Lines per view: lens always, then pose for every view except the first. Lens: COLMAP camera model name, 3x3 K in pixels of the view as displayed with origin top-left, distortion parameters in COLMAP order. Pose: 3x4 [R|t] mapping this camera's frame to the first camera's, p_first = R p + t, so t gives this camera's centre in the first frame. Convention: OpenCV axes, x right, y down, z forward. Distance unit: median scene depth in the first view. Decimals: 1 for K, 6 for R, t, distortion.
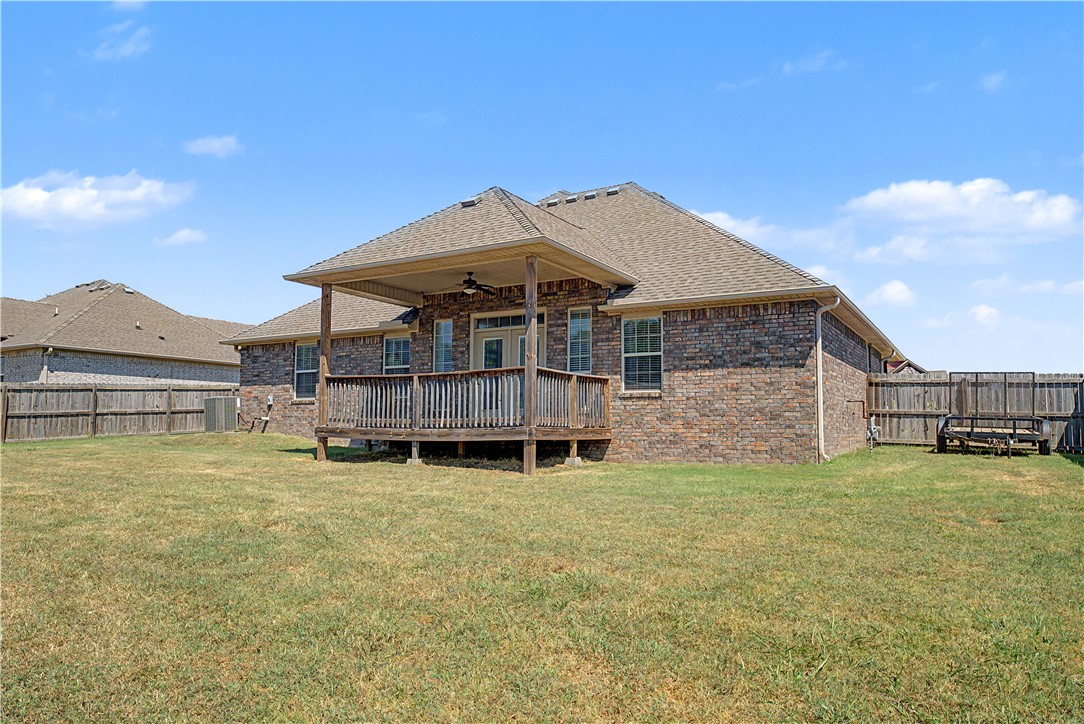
lens RADIAL K [[716.3, 0, 541.7], [0, 716.3, 355.2], [0, 0, 1]] dist [0.000153, -0.000725]
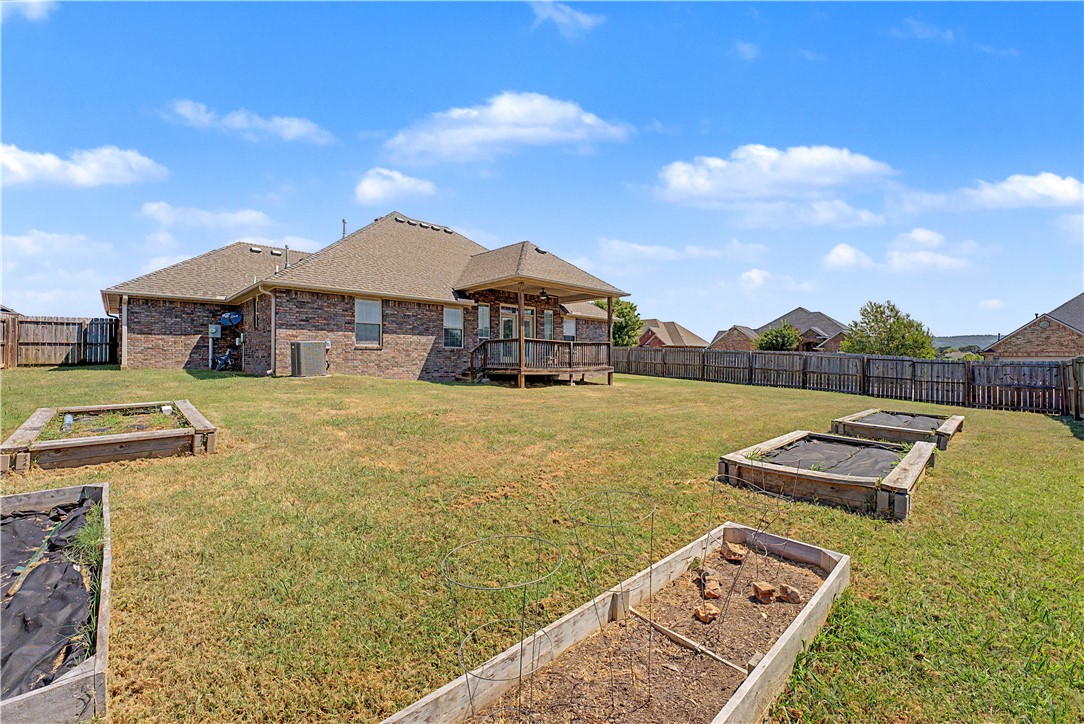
lens RADIAL K [[438.2, 0, 541.8], [0, 438.2, 358.1], [0, 0, 1]] dist [-0.002086, -0.000192]
pose [[0.264209, 0.004161, 0.964457, -1.202653], [-0.091044, 0.995633, 0.020646, 0.049941], [-0.960159, -0.093263, 0.263434, 0.637965]]
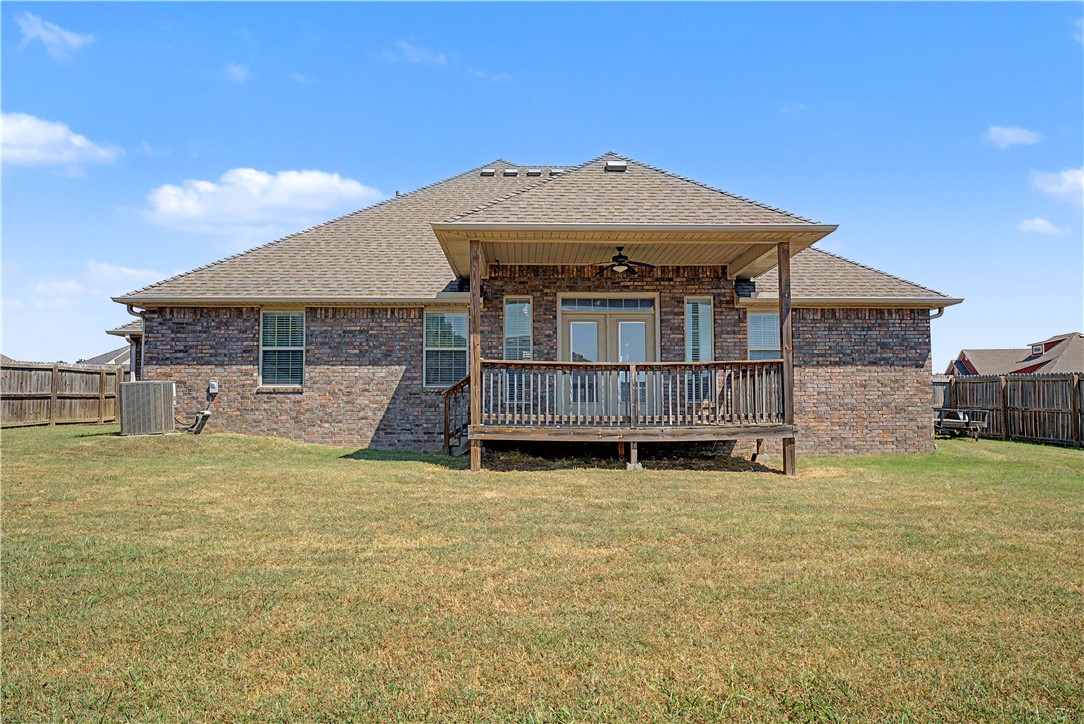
lens RADIAL K [[748.1, 0, 542.0], [0, 748.1, 362.0], [0, 0, 1]] dist [0.003683, 0.000953]
pose [[0.846508, 0.038564, 0.530978, -0.634172], [-0.046733, 0.998906, 0.001955, 0.027635], [-0.530321, -0.026469, 0.847383, 0.254836]]
